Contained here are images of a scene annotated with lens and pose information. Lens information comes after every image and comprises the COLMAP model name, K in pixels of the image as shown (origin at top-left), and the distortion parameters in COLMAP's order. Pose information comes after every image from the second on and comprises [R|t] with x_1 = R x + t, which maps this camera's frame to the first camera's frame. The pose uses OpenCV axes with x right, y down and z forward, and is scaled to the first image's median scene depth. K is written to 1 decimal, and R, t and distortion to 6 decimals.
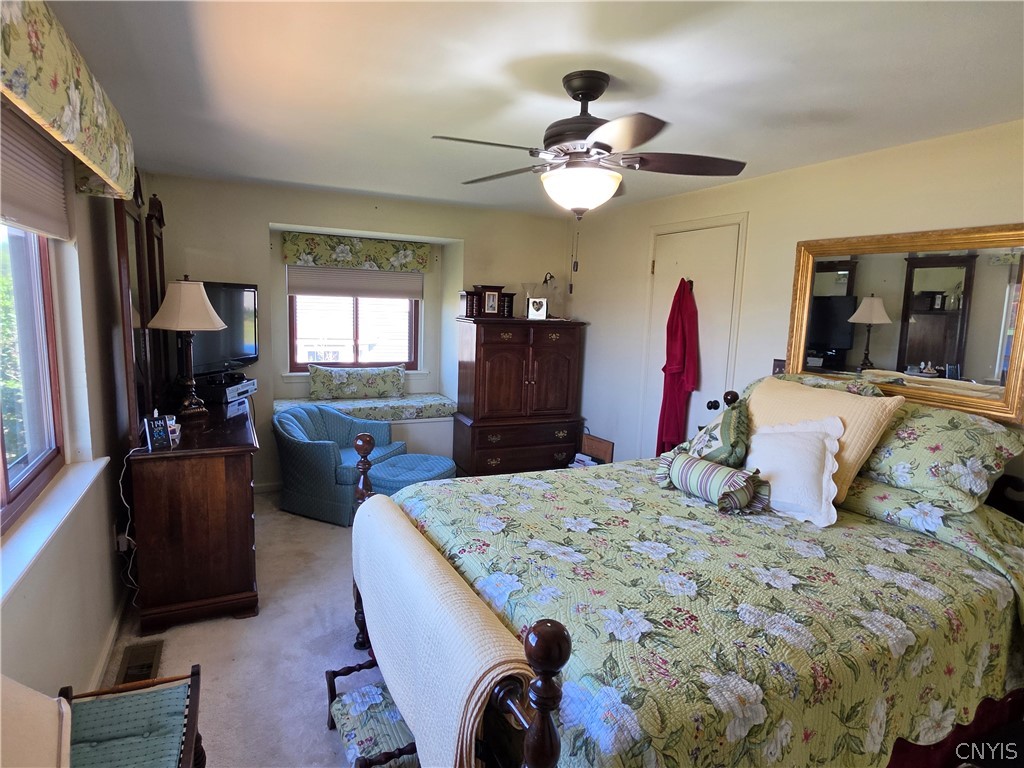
lens RADIAL K [[574.1, 0, 512.0], [0, 574.1, 384.0], [0, 0, 1]] dist [-0.001843, 0.000658]
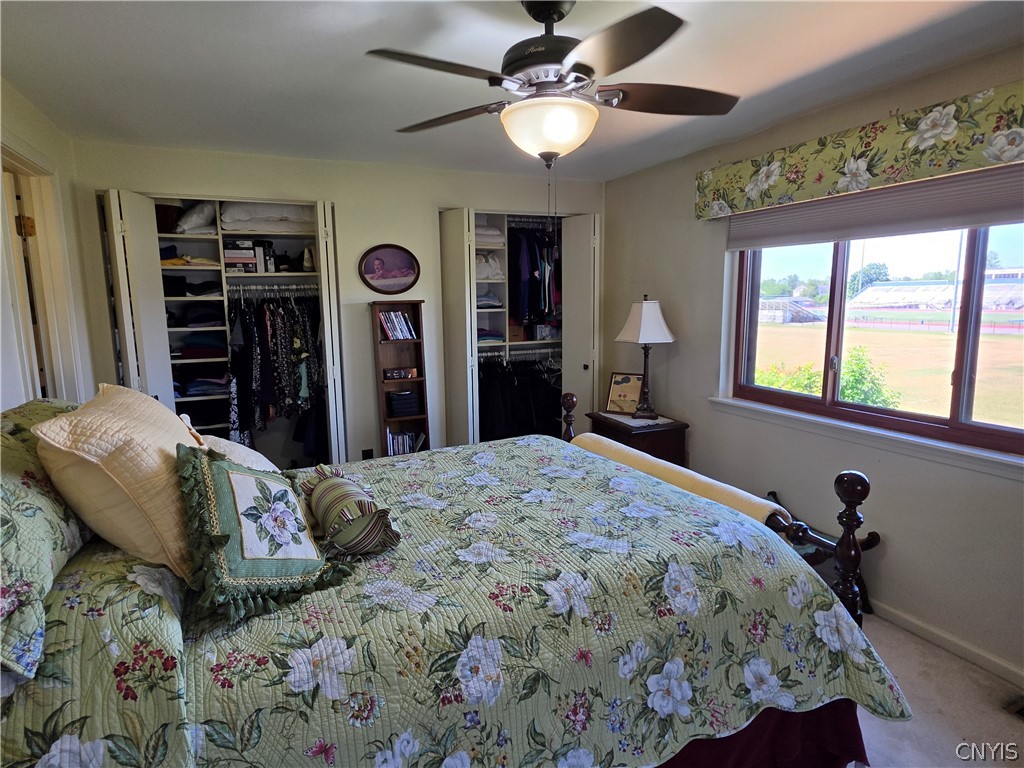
lens RADIAL K [[573.3, 0, 509.6], [0, 573.3, 377.8], [0, 0, 1]] dist [-0.001005, 0.000168]
pose [[-0.999281, -0.026835, 0.026787, 0.134562], [-0.018344, 0.960449, 0.277851, -0.210375], [-0.033183, 0.277160, -0.960251, 1.758458]]
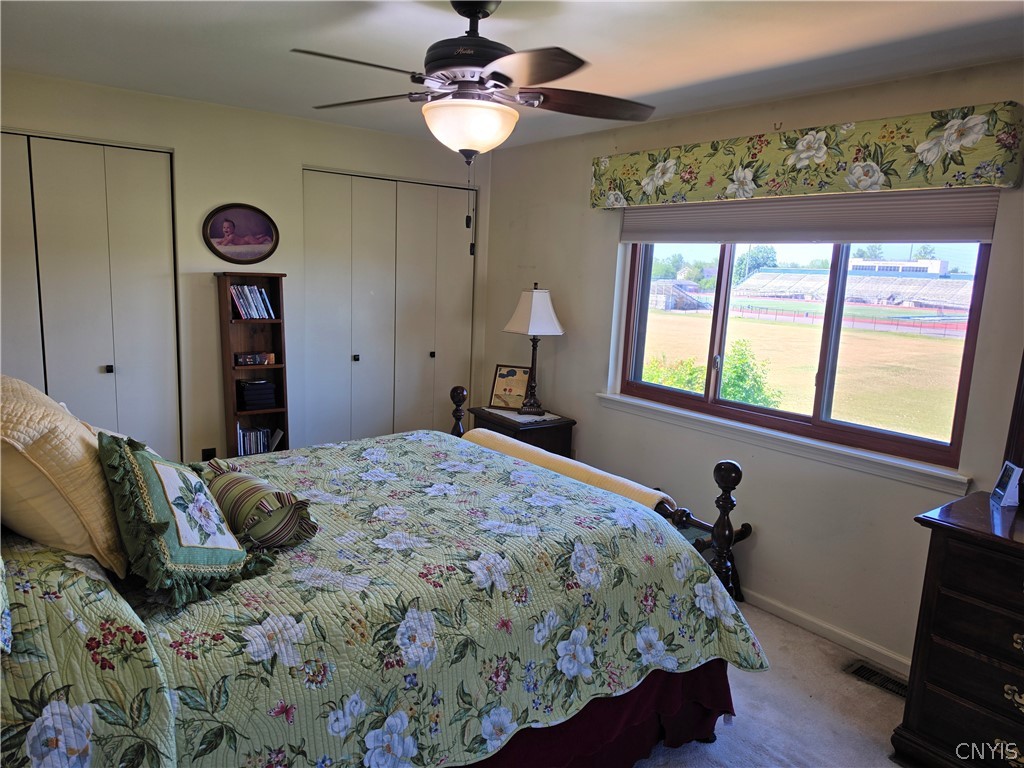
lens RADIAL K [[709.2, 0, 513.4], [0, 709.2, 385.2], [0, 0, 1]] dist [0.096472, -0.138071]
pose [[-0.976397, -0.046668, -0.210881, 0.242705], [-0.107791, 0.951381, 0.288540, -0.269907], [0.187163, 0.304460, -0.933956, 1.952019]]
